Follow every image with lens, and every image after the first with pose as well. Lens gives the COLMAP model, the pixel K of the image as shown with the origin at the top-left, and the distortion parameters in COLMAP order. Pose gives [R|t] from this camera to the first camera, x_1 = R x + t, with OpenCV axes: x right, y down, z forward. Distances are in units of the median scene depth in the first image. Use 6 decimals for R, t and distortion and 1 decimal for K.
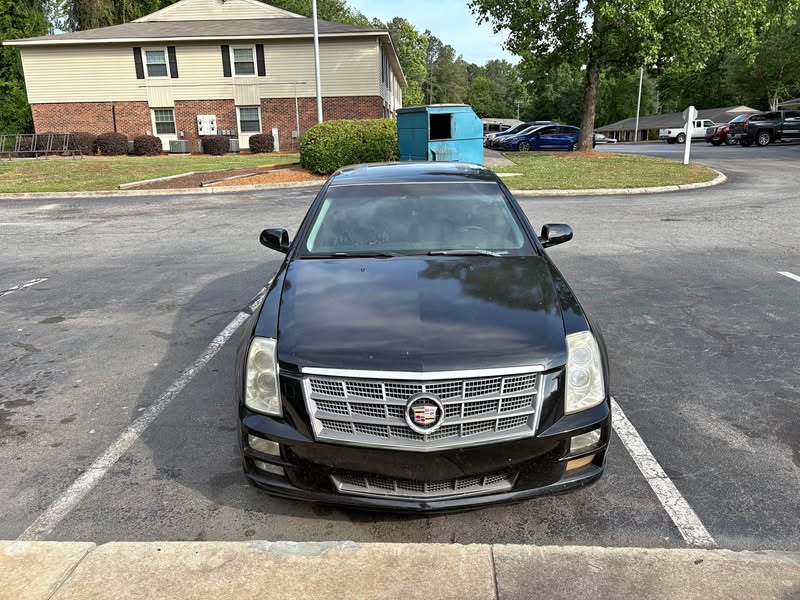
lens RADIAL K [[638.5, 0, 398.9], [0, 638.5, 300.6], [0, 0, 1]] dist [0.025142, 0.000211]
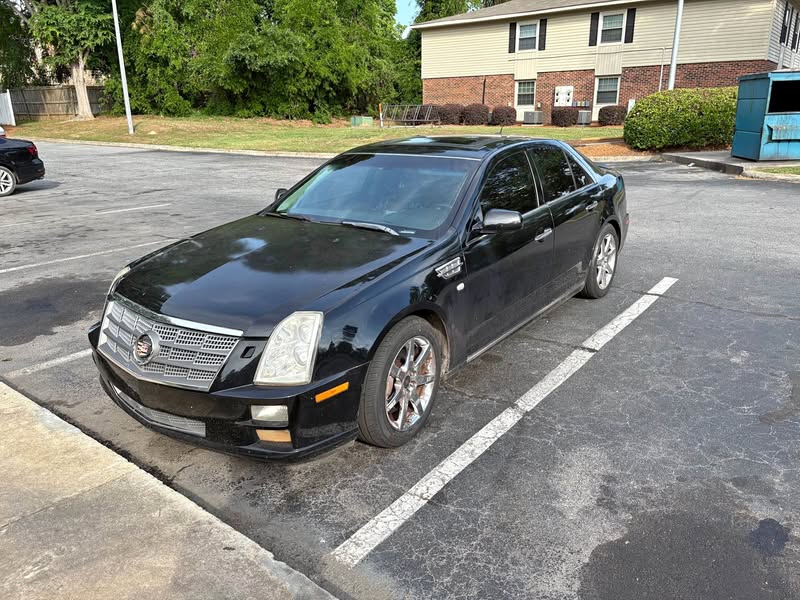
lens RADIAL K [[638.5, 0, 398.8], [0, 638.5, 300.5], [0, 0, 1]] dist [0.025142, 0.000211]
pose [[0.795670, 0.183394, -0.577300, 0.135999], [-0.159494, 0.982864, 0.092408, -0.011317], [0.584355, 0.018550, 0.811286, 0.041080]]
